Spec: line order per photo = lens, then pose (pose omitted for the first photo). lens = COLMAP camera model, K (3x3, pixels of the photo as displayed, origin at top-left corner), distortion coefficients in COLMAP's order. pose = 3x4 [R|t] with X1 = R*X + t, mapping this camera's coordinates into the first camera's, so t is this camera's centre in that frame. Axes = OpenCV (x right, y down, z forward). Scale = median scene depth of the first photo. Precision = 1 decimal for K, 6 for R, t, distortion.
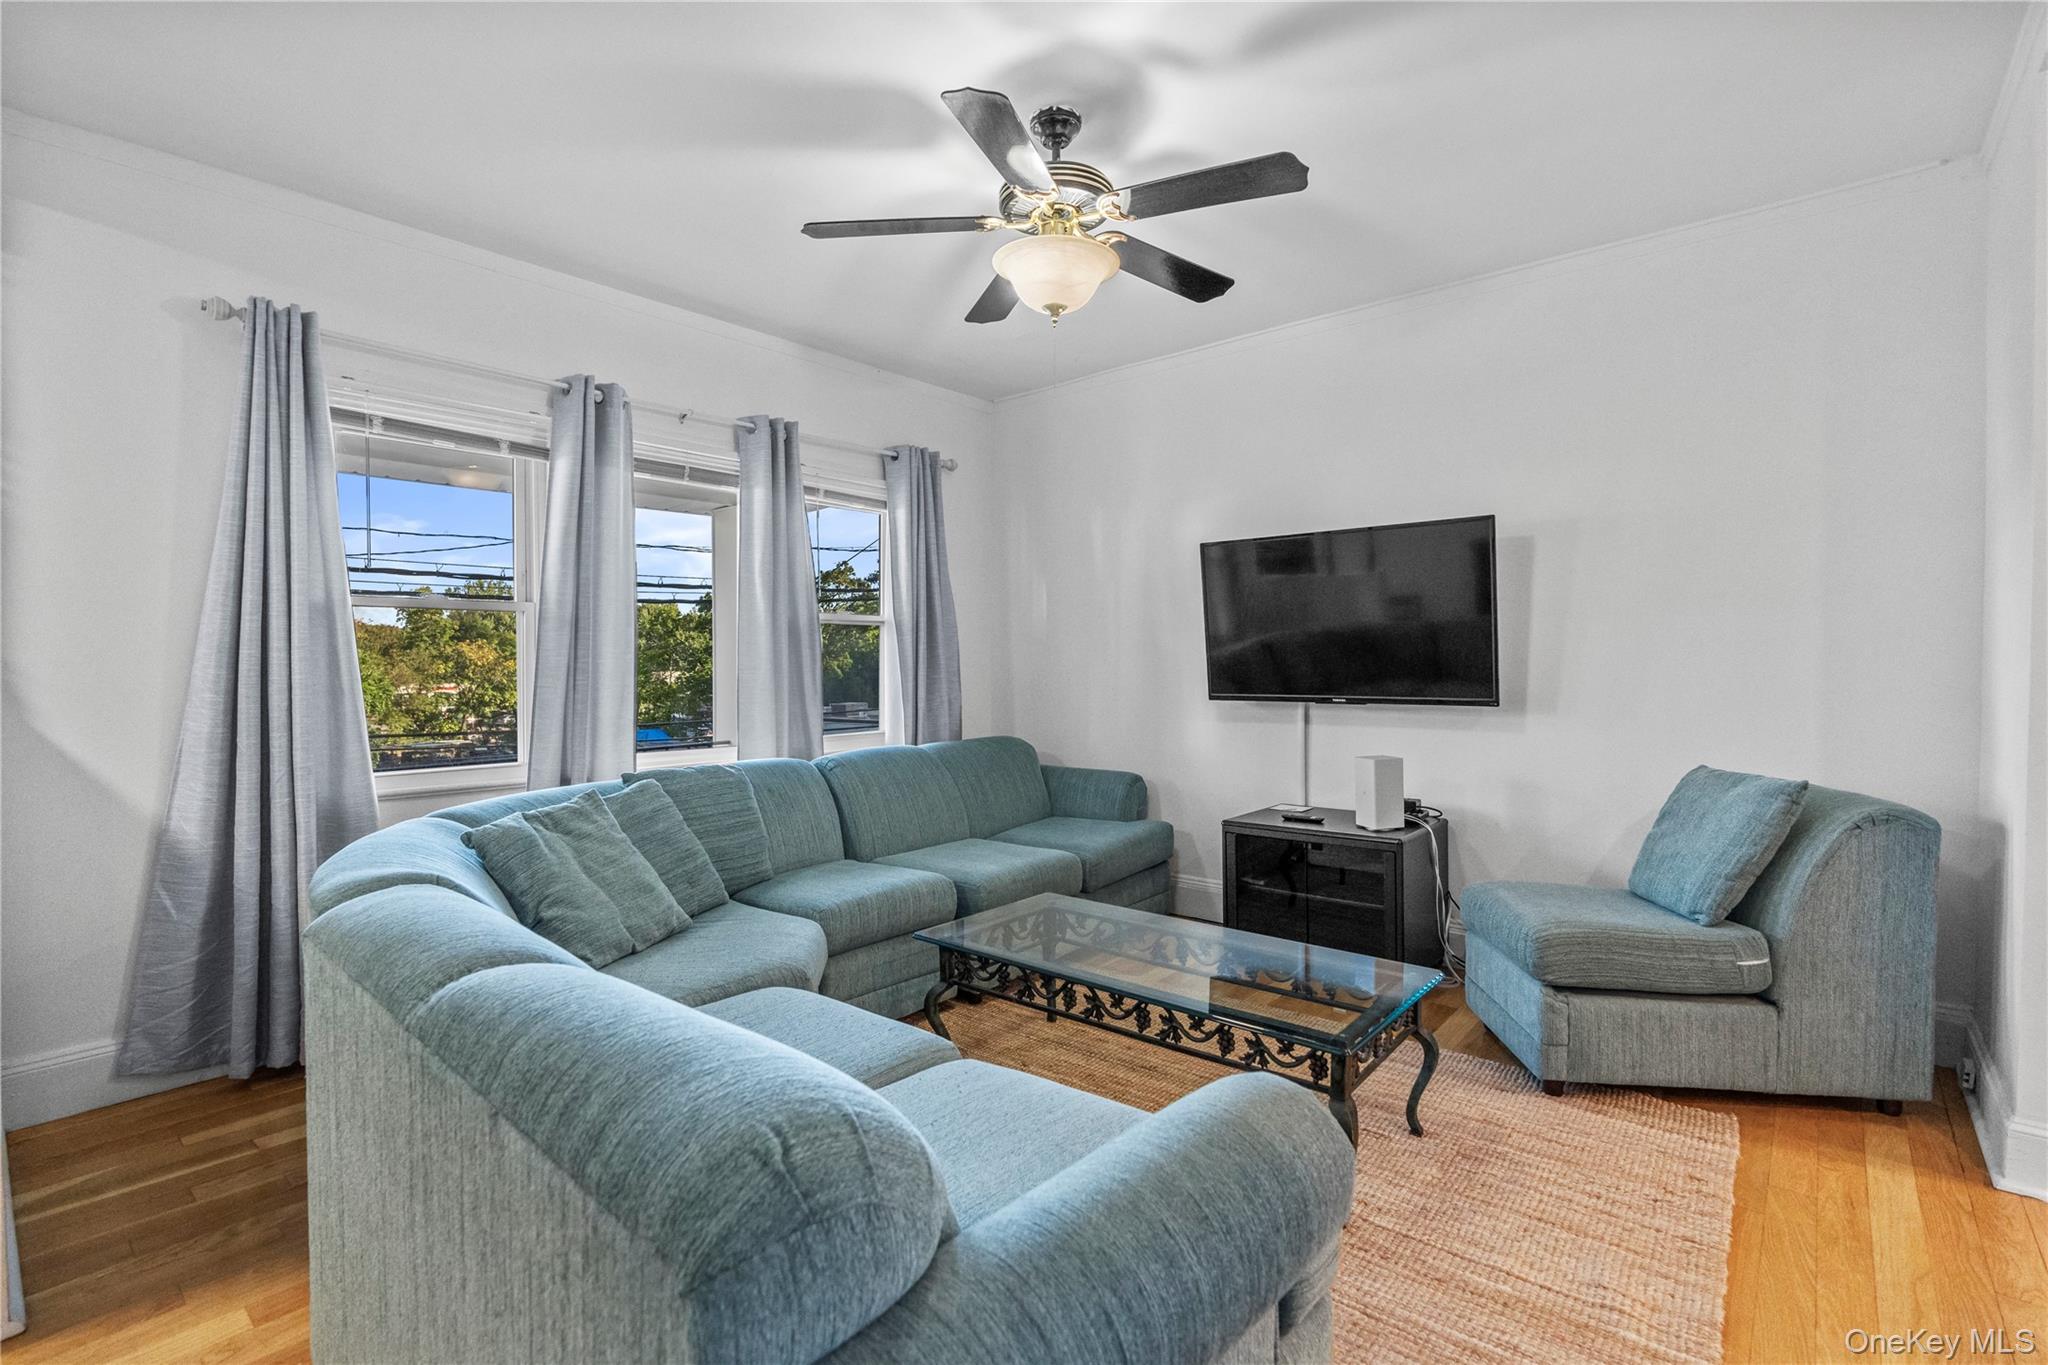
lens RADIAL K [[934.4, 0, 1020.2], [0, 934.4, 673.8], [0, 0, 1]] dist [-0.011336, 0.004306]
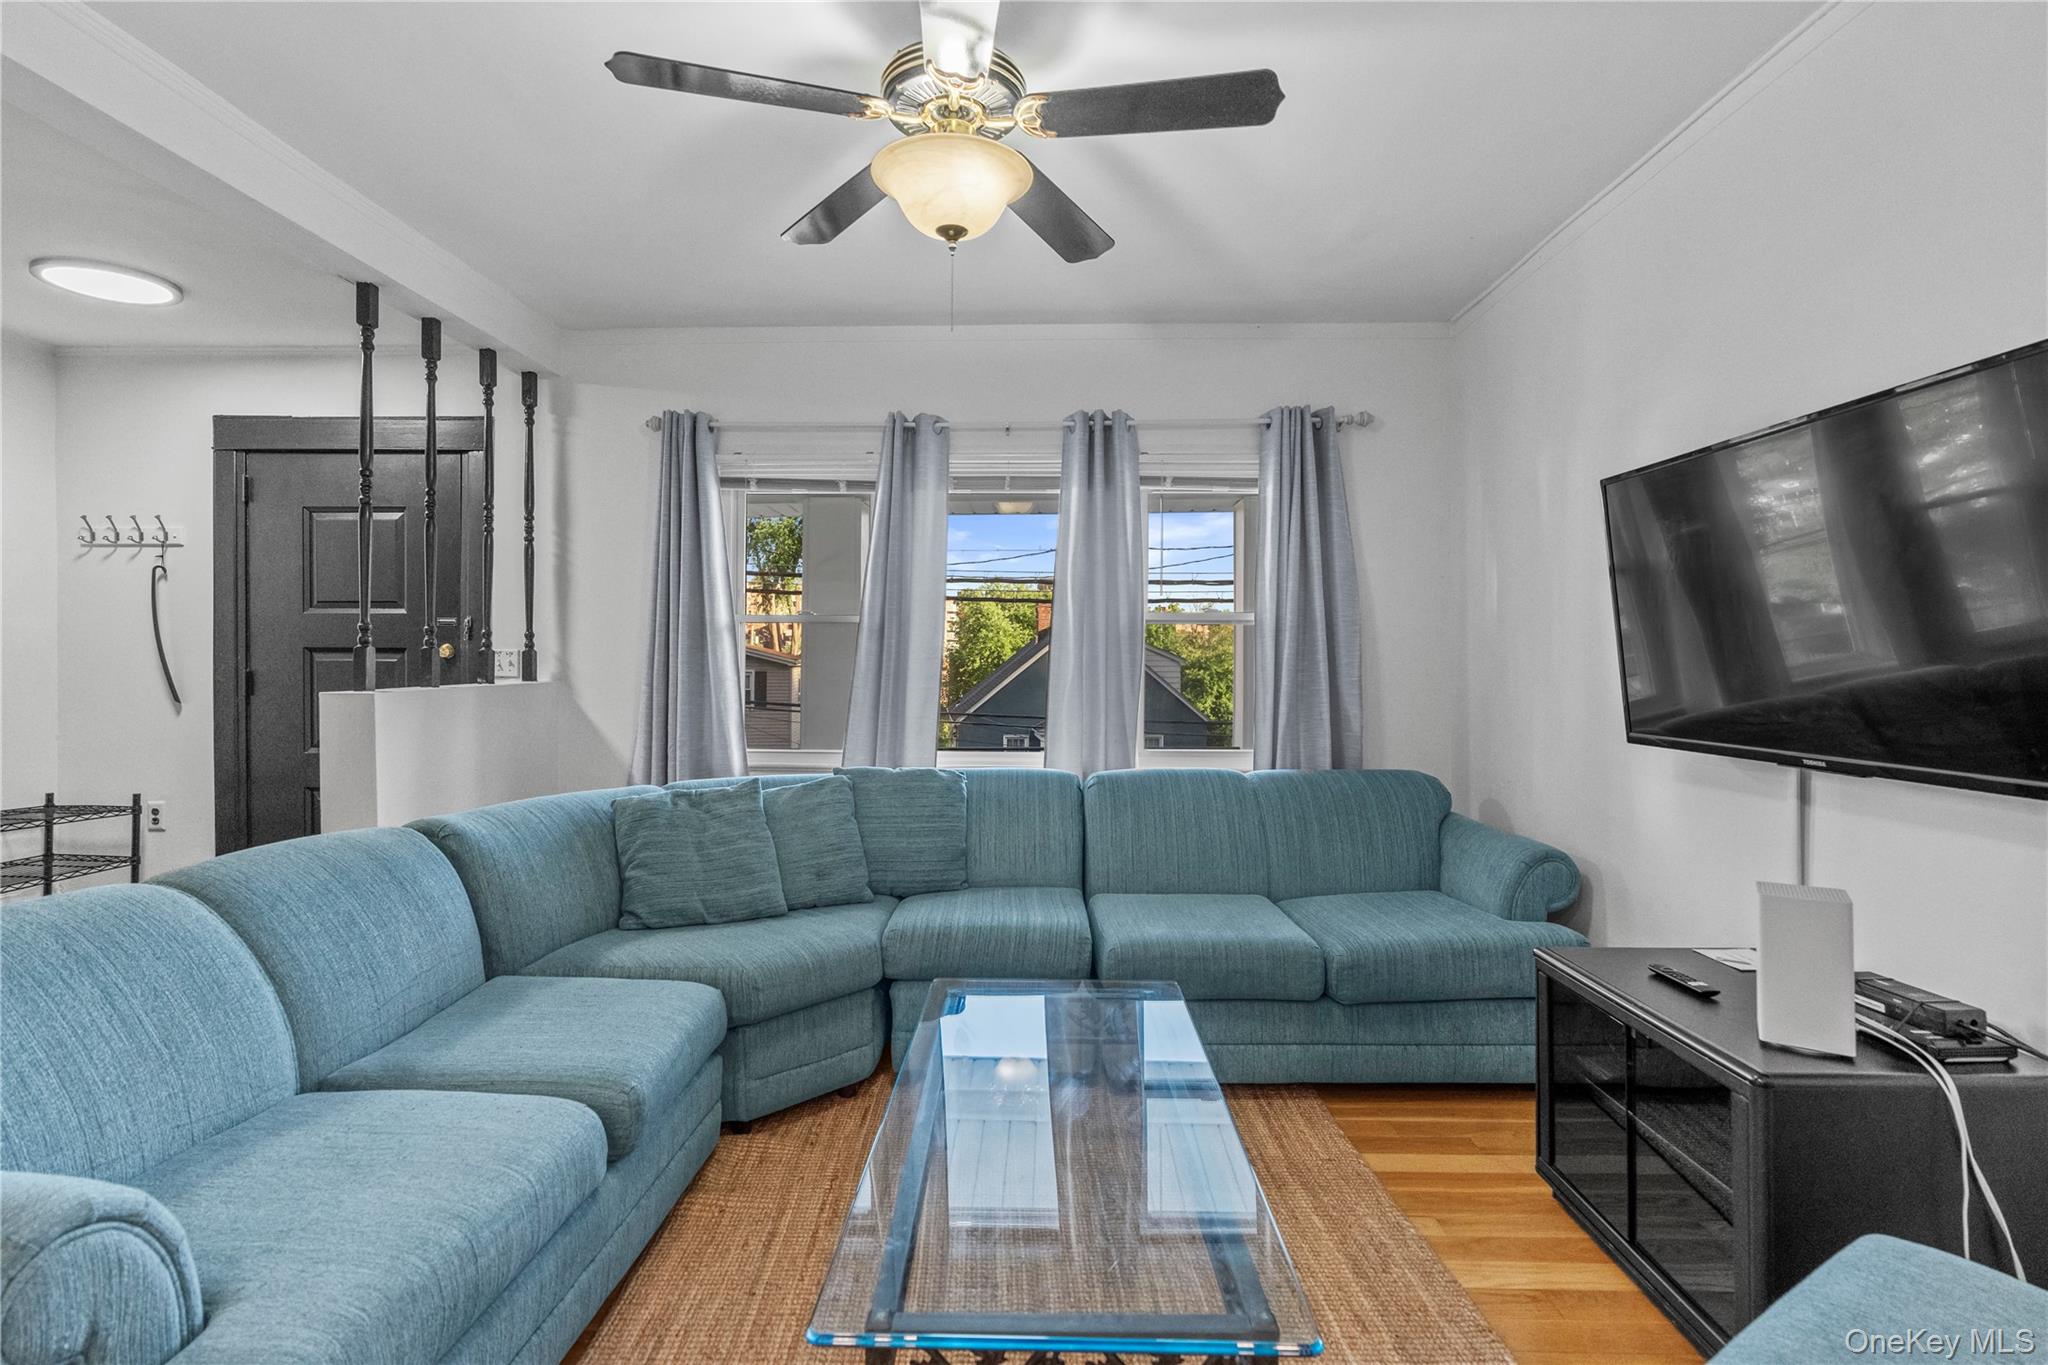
lens RADIAL K [[926.7, 0, 1024.6], [0, 926.7, 656.5], [0, 0, 1]] dist [-0.011303, 0.018586]
pose [[0.633545, 0.006500, -0.773679, 0.485713], [-0.016708, 0.999846, -0.005281, -0.020290], [0.773526, 0.016272, 0.633556, 0.402471]]
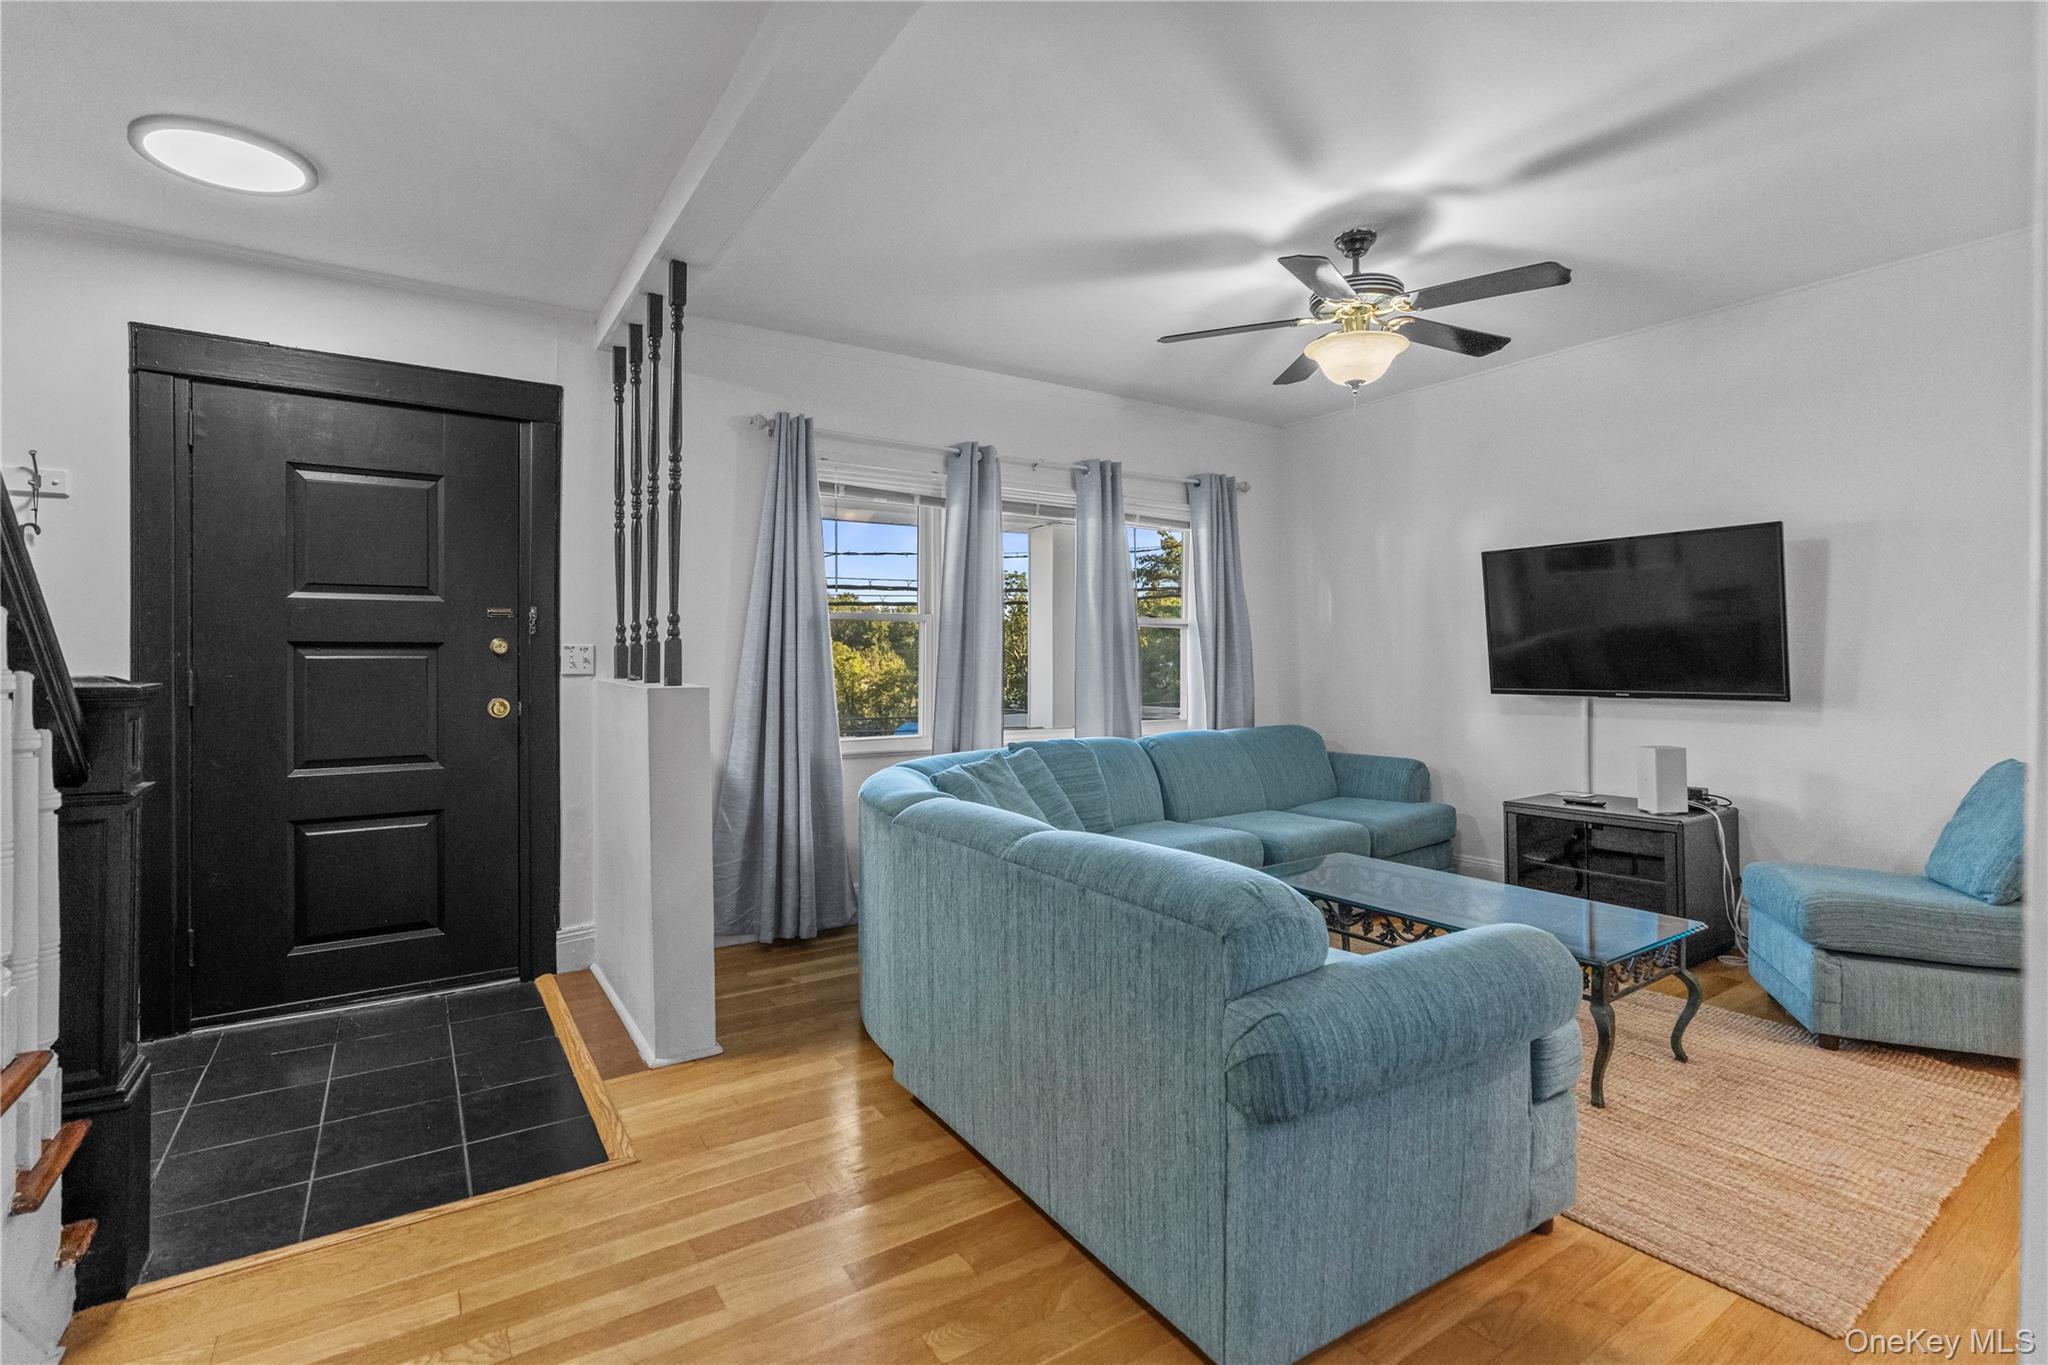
lens RADIAL K [[942.7, 0, 1022.8], [0, 942.7, 657.9], [0, 0, 1]] dist [-0.004455, 0.001462]
pose [[0.964274, -0.000064, -0.264906, -0.042000], [-0.003532, 0.999908, -0.013101, 0.002732], [0.264882, 0.013569, 0.964185, -0.254203]]
